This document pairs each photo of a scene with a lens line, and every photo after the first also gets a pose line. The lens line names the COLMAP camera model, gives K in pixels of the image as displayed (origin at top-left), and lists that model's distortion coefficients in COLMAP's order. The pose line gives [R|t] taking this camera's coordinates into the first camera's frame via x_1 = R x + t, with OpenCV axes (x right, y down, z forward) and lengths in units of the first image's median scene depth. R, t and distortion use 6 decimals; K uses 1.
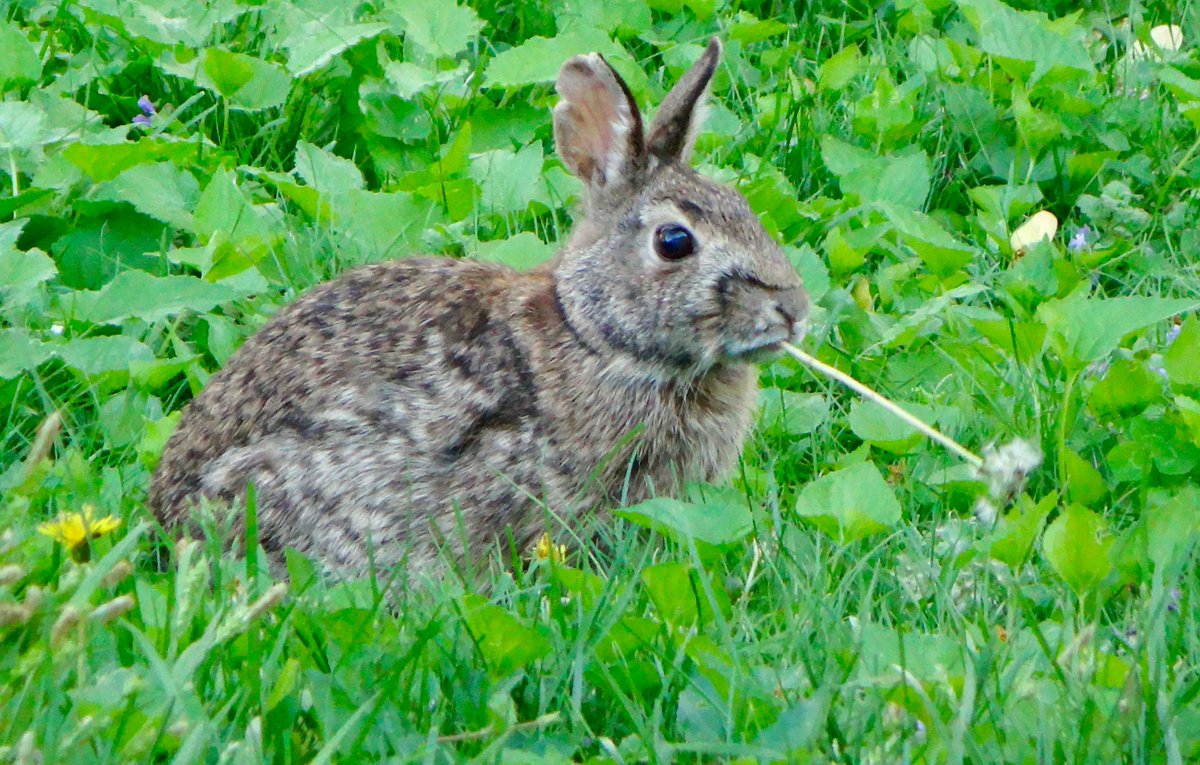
lens RADIAL K [[4117.8, 0, 599.9], [0, 4117.8, 382.5], [0, 0, 1]] dist [-0.088640, 0.000000]
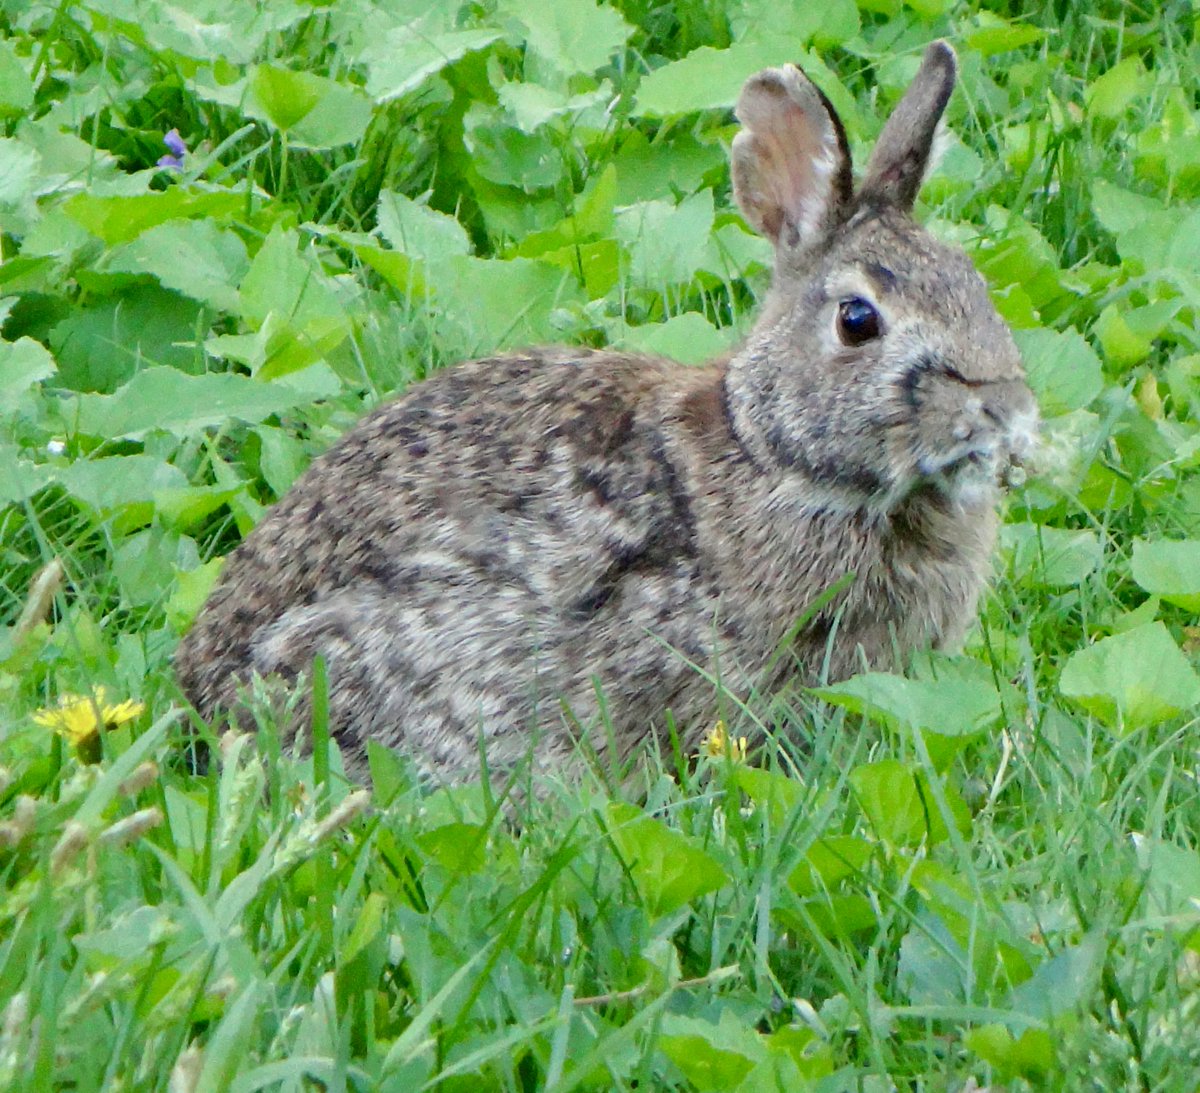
lens RADIAL K [[4883.0, 0, 600.1], [0, 4883.0, 546.0], [0, 0, 1]] dist [-0.148439, 0.000000]
pose [[0.999675, -0.003109, -0.025309, -0.012284], [0.003389, 0.999933, 0.011031, -0.004454], [0.025273, -0.011113, 0.999619, 0.126959]]
